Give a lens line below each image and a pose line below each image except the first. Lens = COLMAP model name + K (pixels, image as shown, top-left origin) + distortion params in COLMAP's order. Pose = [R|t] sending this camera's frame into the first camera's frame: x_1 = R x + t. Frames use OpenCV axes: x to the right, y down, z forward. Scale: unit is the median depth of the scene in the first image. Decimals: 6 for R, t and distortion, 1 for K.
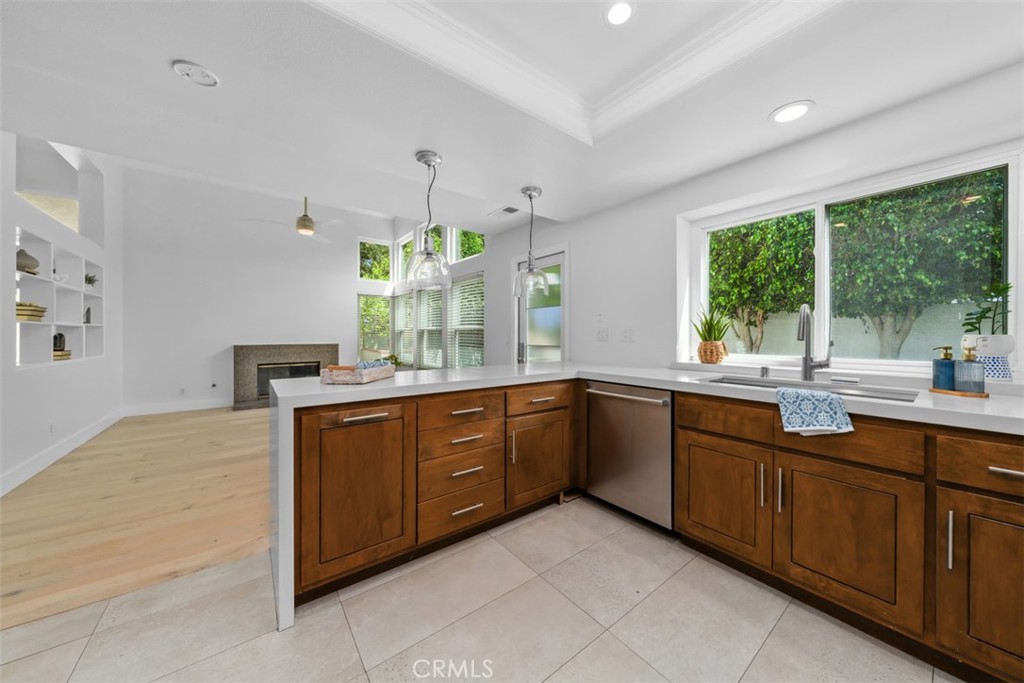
lens RADIAL K [[347.3, 0, 512.5], [0, 347.3, 333.5], [0, 0, 1]] dist [-0.003309, -0.000101]
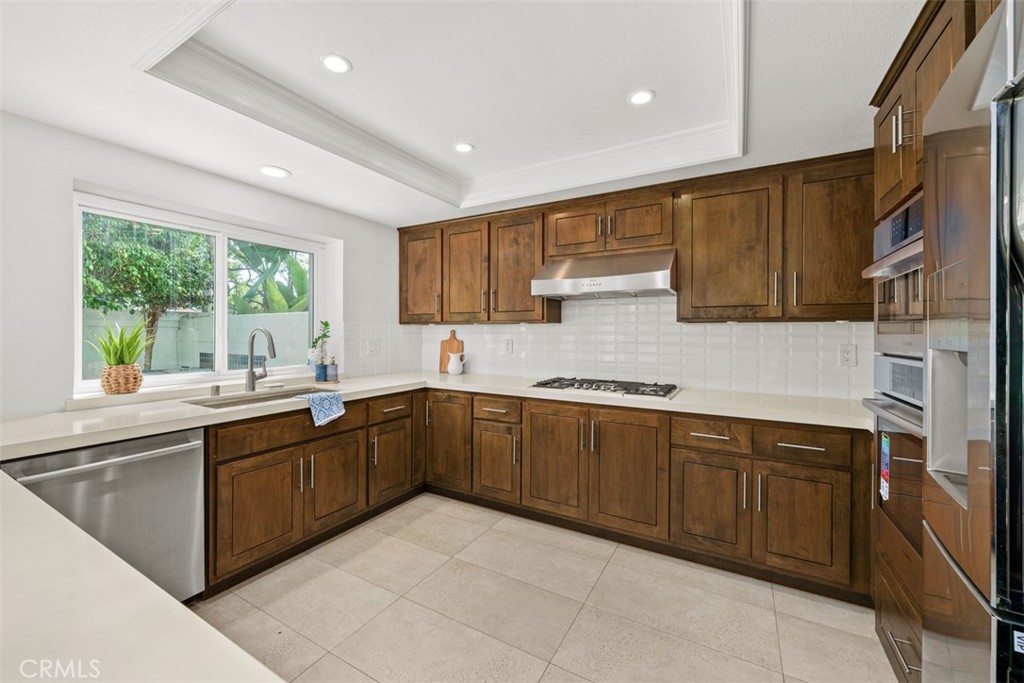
lens RADIAL K [[403.2, 0, 512.2], [0, 403.2, 333.6], [0, 0, 1]] dist [0.000376, 0.000078]
pose [[-0.387065, -0.008652, 0.922012, -0.746333], [-0.009223, 0.999942, 0.005511, -0.074608], [-0.922006, -0.006371, -0.387123, 0.698002]]
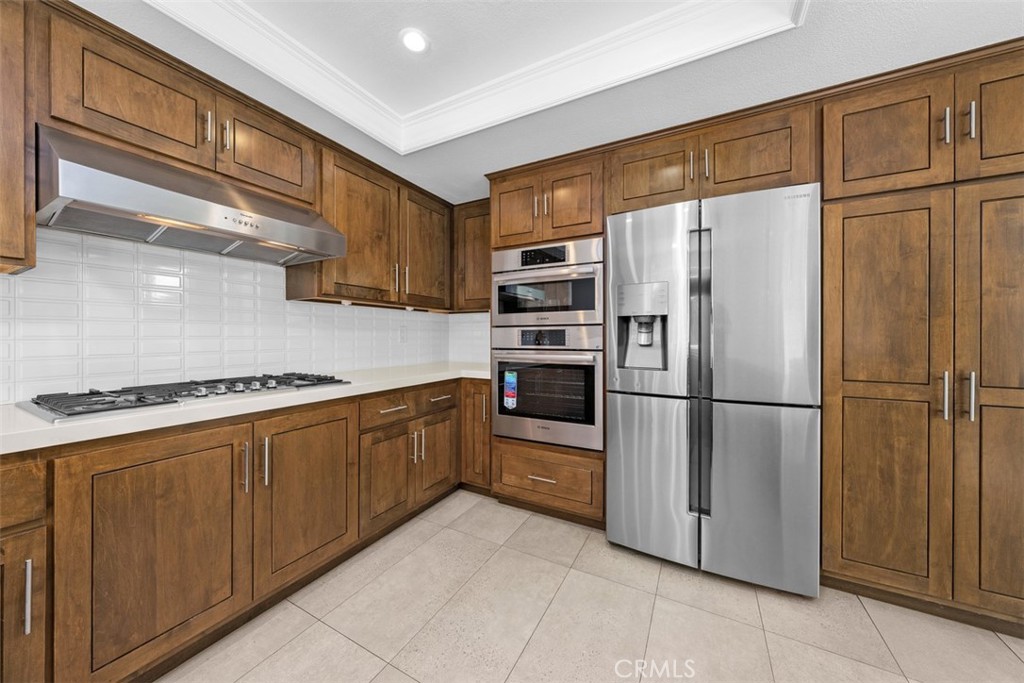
lens RADIAL K [[349.4, 0, 512.3], [0, 349.4, 337.4], [0, 0, 1]] dist [0.000765, 0.000026]
pose [[-0.914295, -0.003439, -0.405034, 0.169746], [-0.003994, 0.999992, 0.000526, 0.000947], [0.405029, 0.002099, -0.914301, 0.818744]]
